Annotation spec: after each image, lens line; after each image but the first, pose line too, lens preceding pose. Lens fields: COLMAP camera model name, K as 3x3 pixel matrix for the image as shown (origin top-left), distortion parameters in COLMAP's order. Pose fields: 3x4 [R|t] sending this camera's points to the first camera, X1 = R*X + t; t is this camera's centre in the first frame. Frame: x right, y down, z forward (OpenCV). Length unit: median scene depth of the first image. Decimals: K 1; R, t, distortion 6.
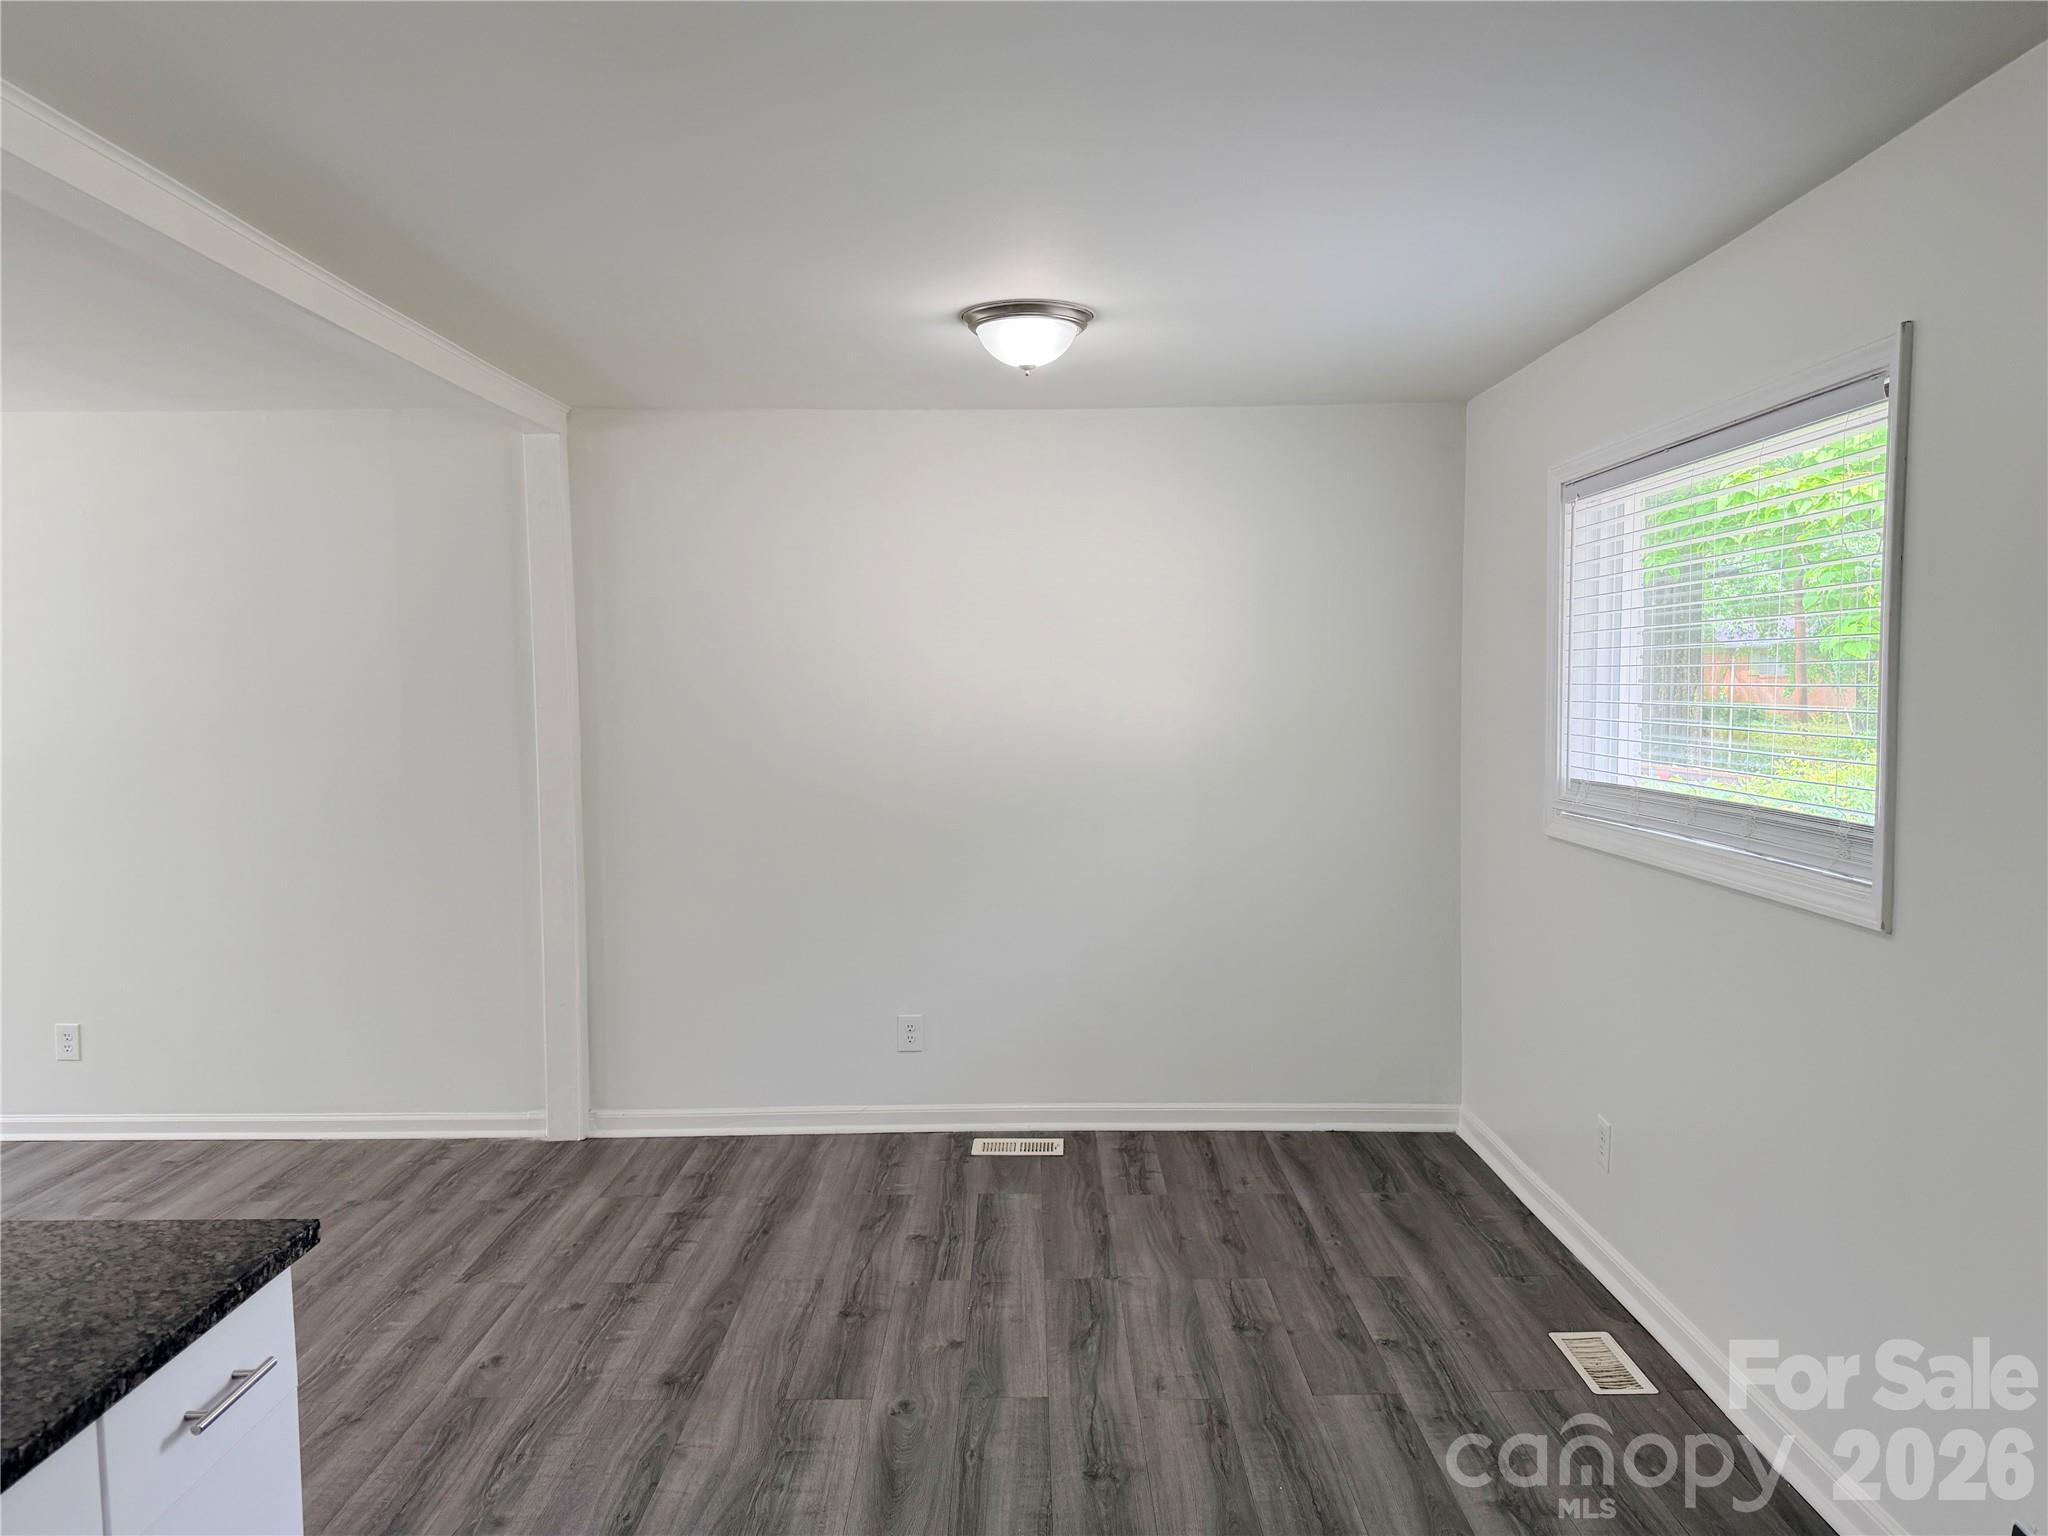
lens RADIAL K [[1449.5, 0, 1024.0], [0, 1449.5, 768.0], [0, 0, 1]] dist [0.041559, -0.061172]
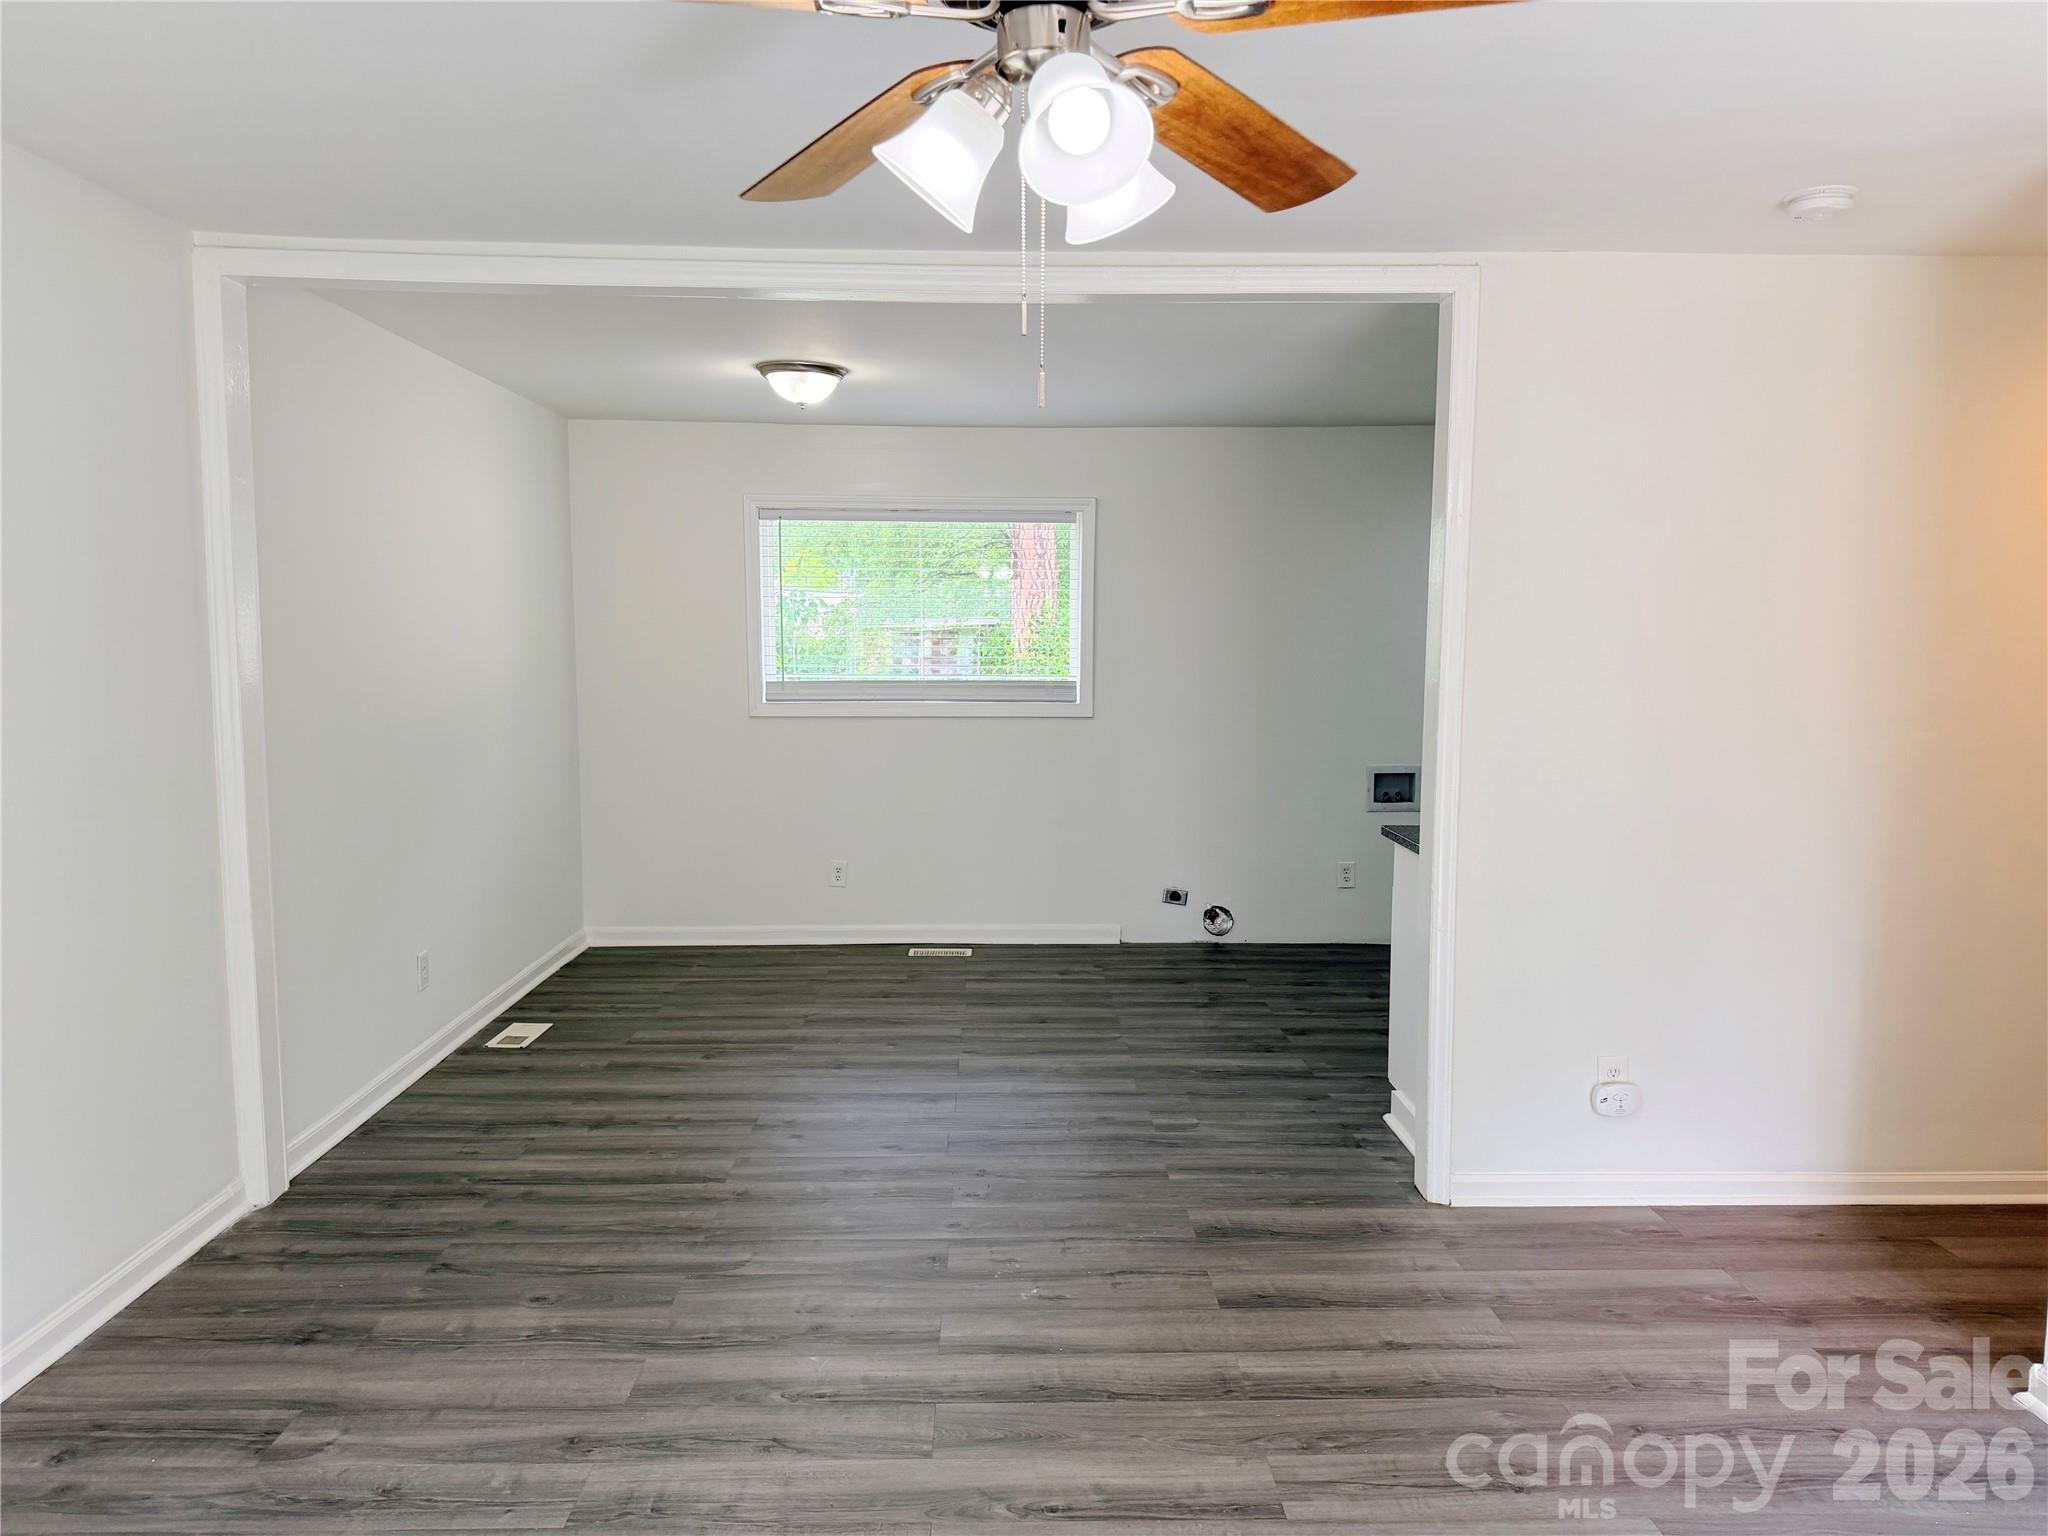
lens RADIAL K [[1440.2, 0, 1023.3], [0, 1440.2, 773.8], [0, 0, 1]] dist [0.106407, -0.164273]
pose [[-0.022500, -0.090216, 0.995668, -1.235310], [0.058706, 0.994082, 0.091399, -0.022216], [-0.998022, 0.060508, -0.017070, 0.682164]]
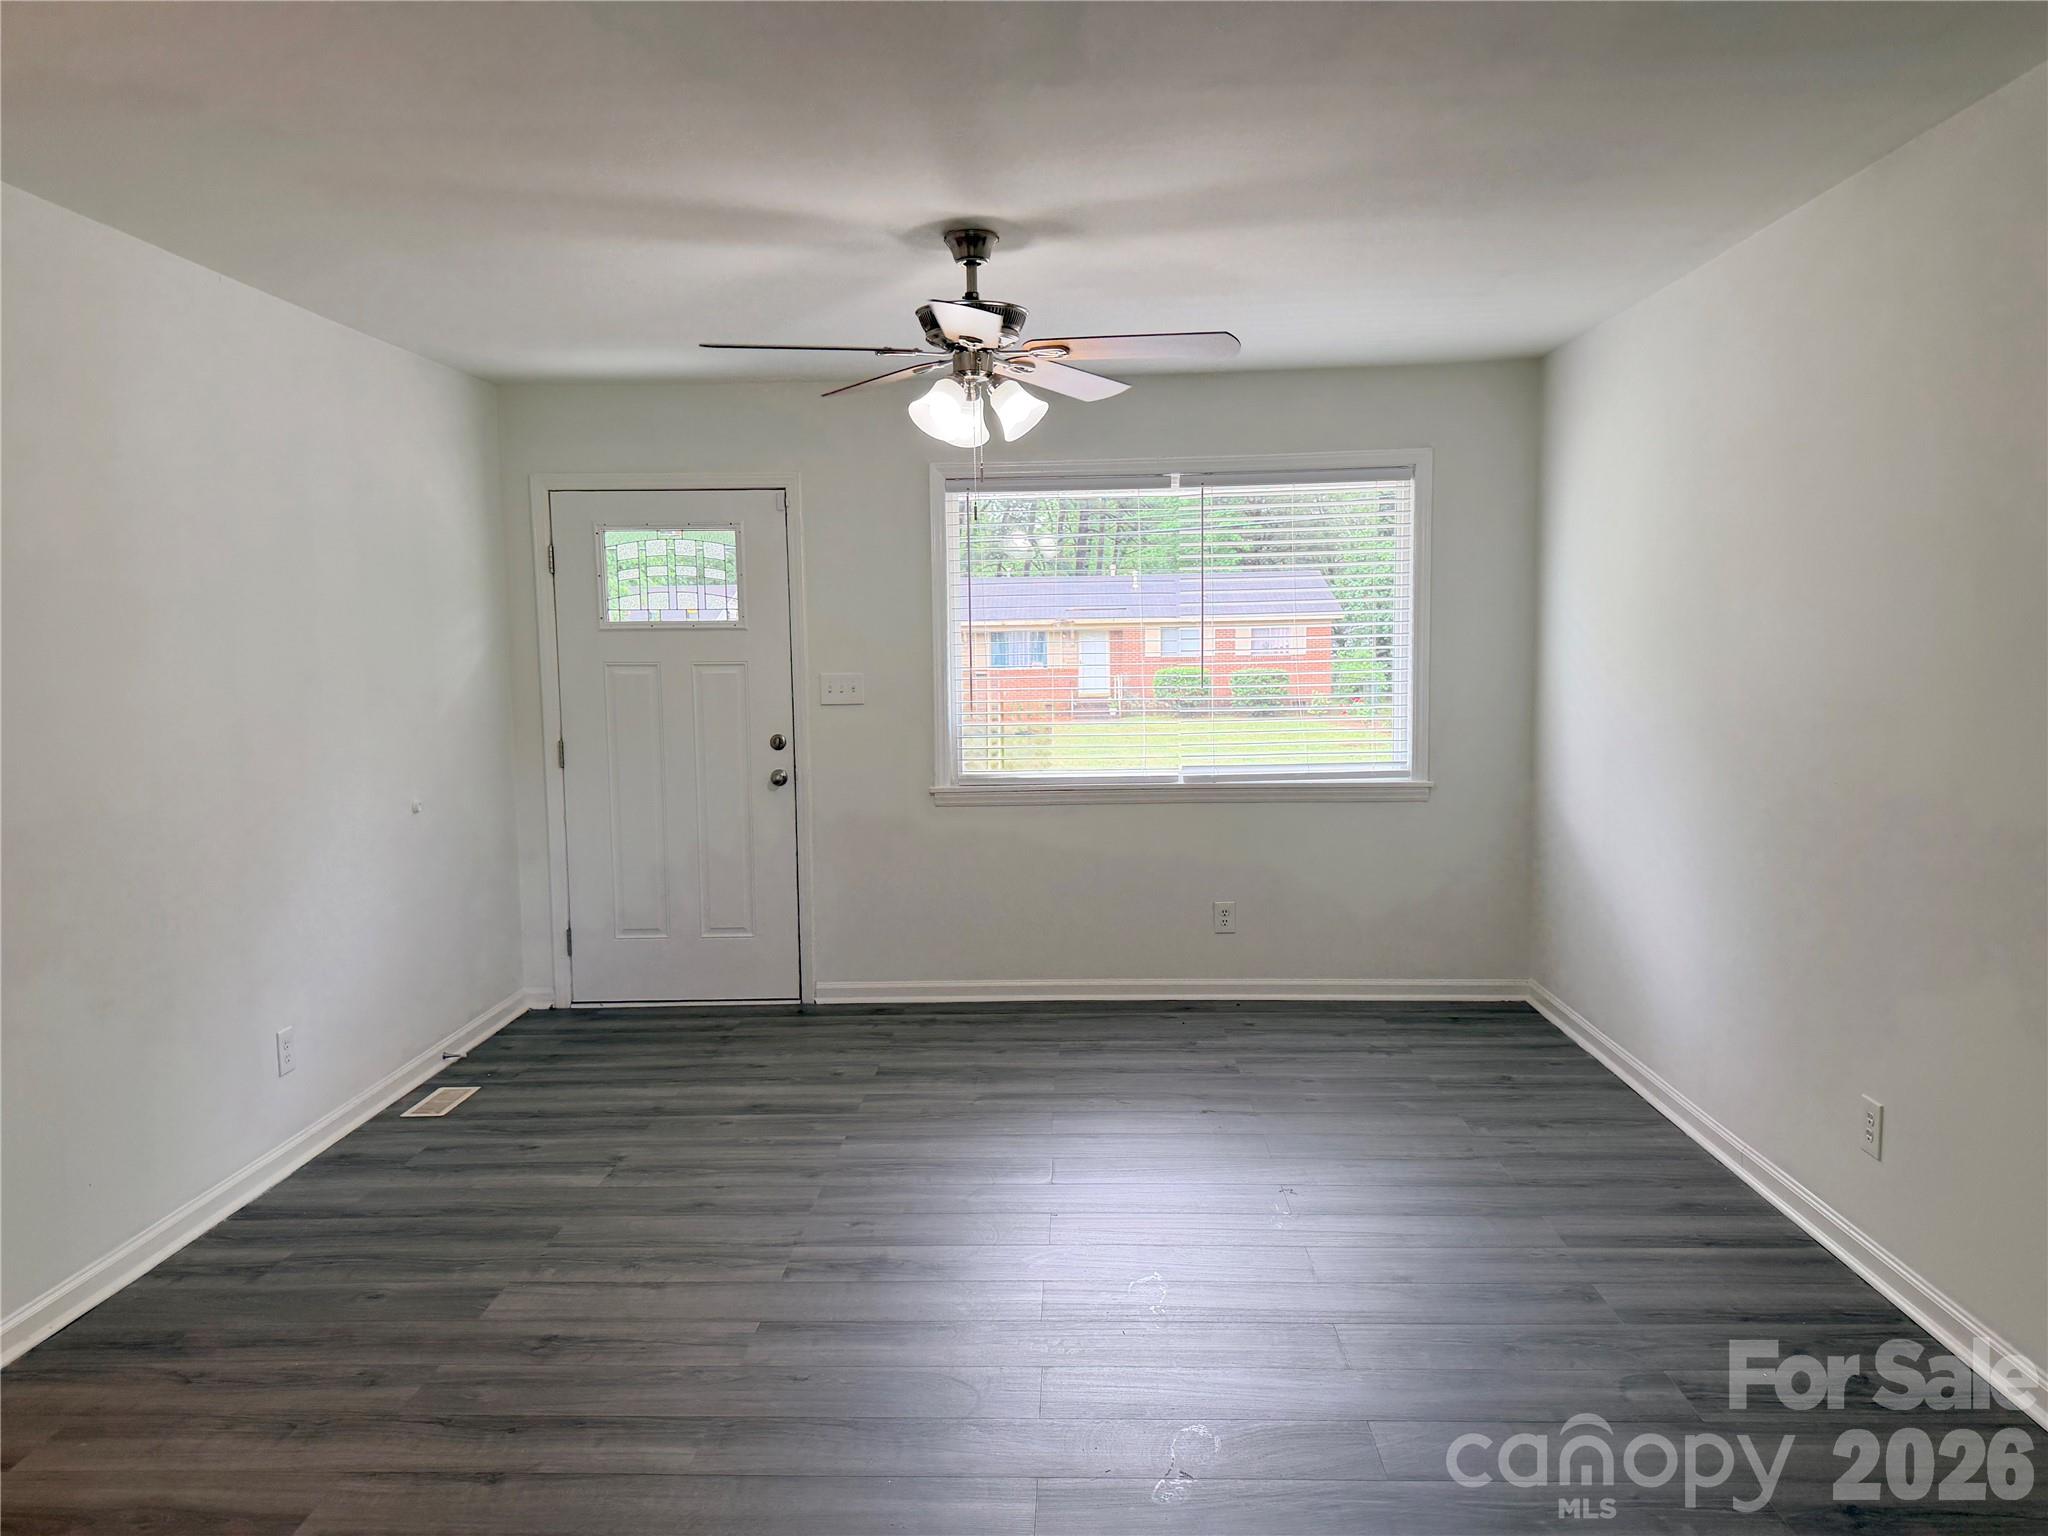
lens RADIAL K [[1432.5, 0, 1019.4], [0, 1432.5, 773.5], [0, 0, 1]] dist [0.113288, -0.161706]
pose [[-0.040379, 0.100743, -0.994093, -0.010702], [-0.044414, 0.993740, 0.102511, -0.022188], [0.998197, 0.048290, -0.035652, 0.727108]]
